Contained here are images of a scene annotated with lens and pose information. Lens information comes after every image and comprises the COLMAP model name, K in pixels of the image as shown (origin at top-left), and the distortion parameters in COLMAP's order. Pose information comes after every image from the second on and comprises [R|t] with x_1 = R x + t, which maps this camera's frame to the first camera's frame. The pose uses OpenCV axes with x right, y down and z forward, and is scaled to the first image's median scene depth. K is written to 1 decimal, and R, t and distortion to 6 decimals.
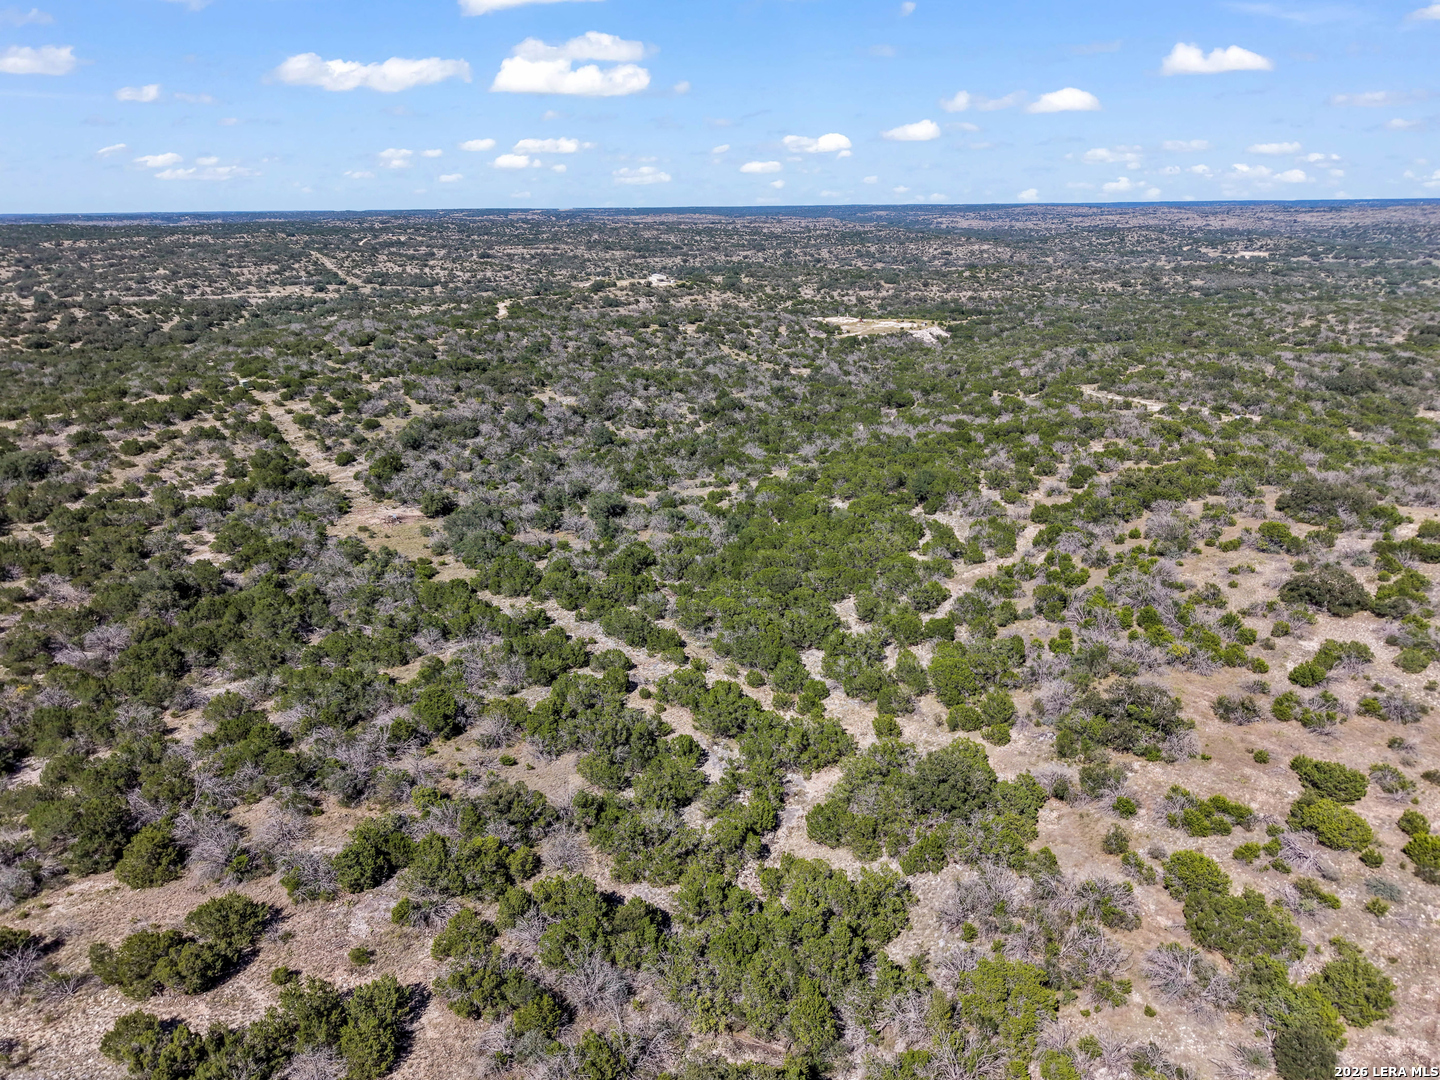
lens RADIAL K [[991.0, 0, 720.0], [0, 991.0, 540.0], [0, 0, 1]] dist [0.035347, -0.036392]
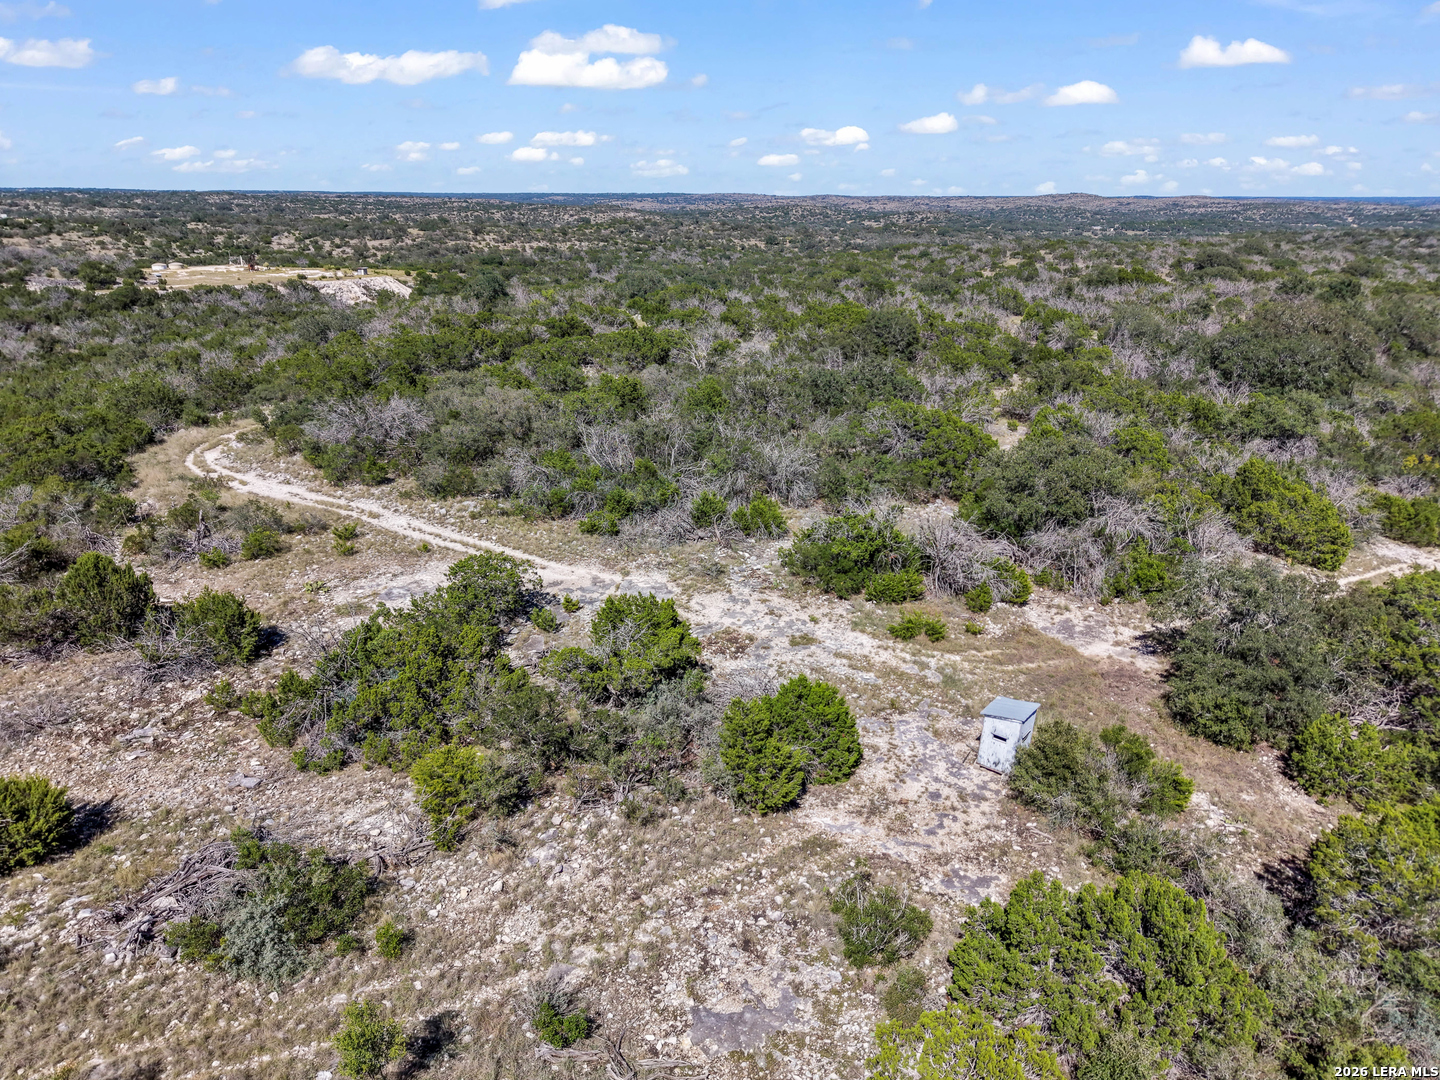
lens RADIAL K [[984.8, 0, 720.0], [0, 984.8, 540.0], [0, 0, 1]] dist [0.071224, -0.099548]
pose [[0.958505, -0.082625, 0.272838, 0.270726], [0.080636, 0.996572, 0.018516, -0.084678], [-0.273433, 0.004253, 0.961882, 0.529073]]
